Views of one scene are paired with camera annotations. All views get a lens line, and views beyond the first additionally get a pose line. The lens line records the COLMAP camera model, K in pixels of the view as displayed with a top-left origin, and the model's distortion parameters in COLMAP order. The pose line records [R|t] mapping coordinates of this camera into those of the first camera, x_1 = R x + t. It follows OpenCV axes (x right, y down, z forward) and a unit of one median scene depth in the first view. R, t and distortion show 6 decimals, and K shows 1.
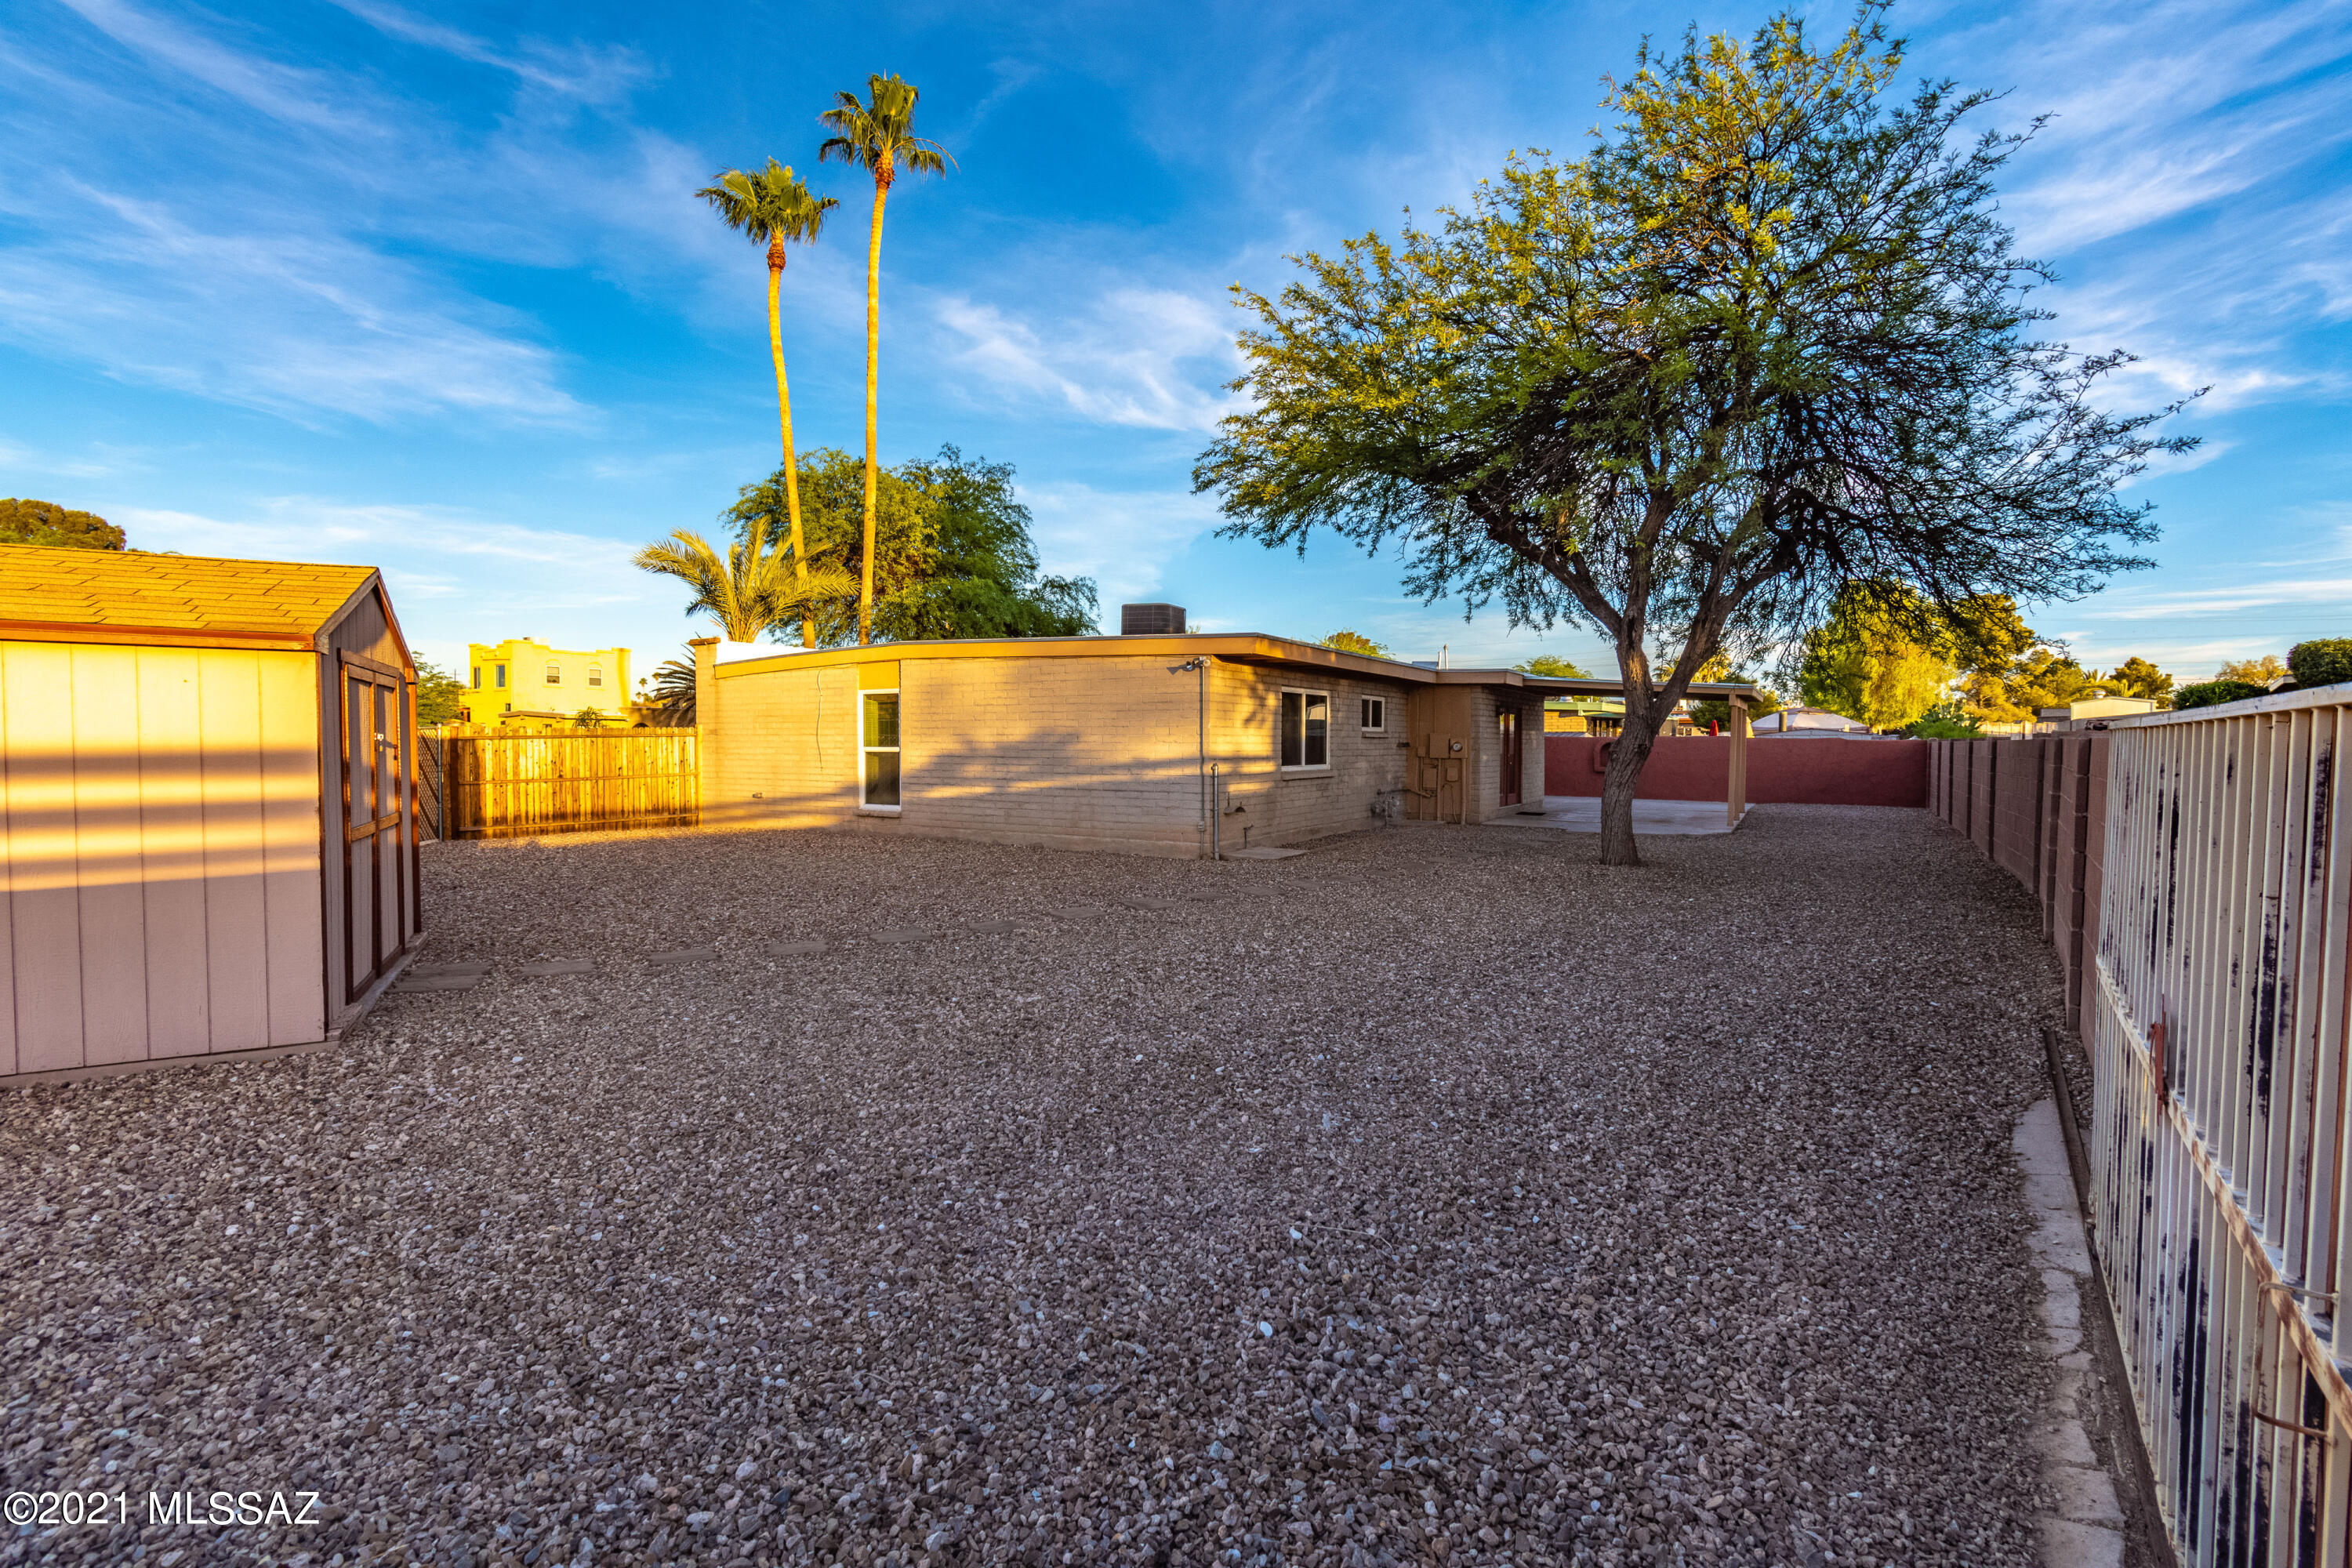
lens RADIAL K [[1067.0, 0, 1168.9], [0, 1067.0, 757.1], [0, 0, 1]] dist [0.003000, -0.001761]
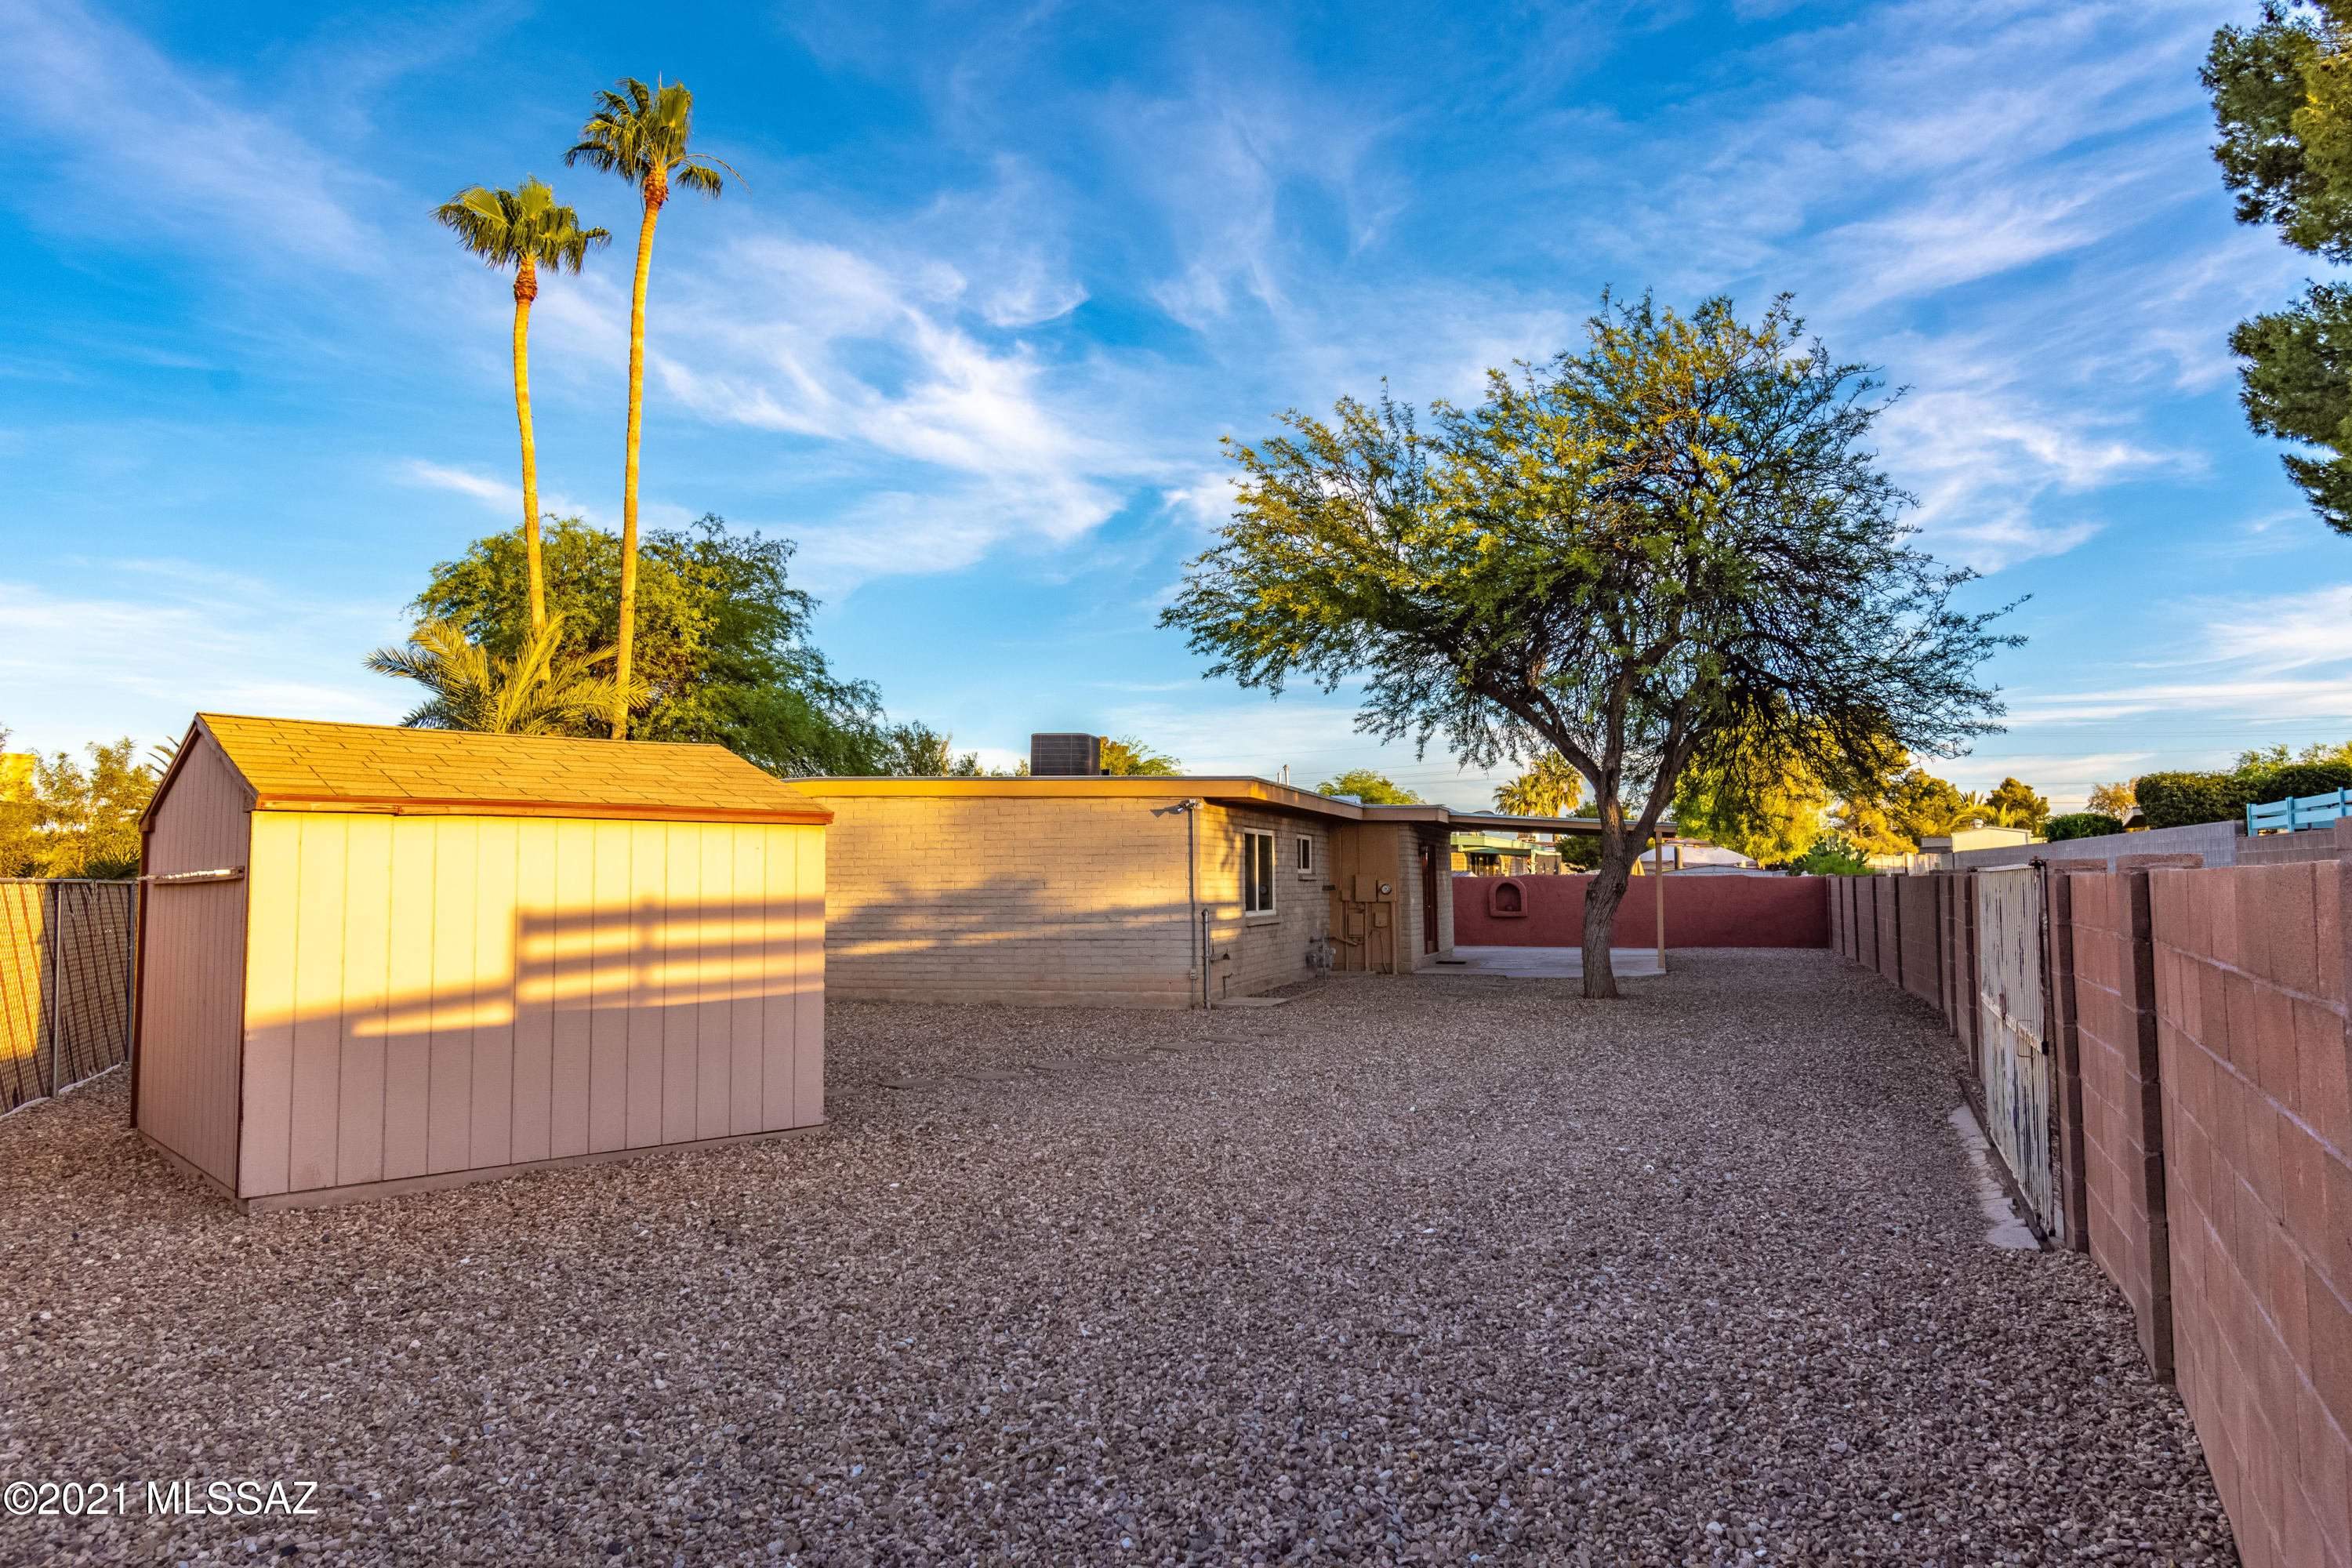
lens RADIAL K [[1543.1, 0, 1186.8], [0, 1543.1, 821.5], [0, 0, 1]] dist [-0.000844, -0.002977]
pose [[0.971287, -0.001871, 0.237905, -0.201110], [0.015454, 0.998353, -0.055241, 0.002184], [-0.237410, 0.057331, 0.969716, -0.239264]]
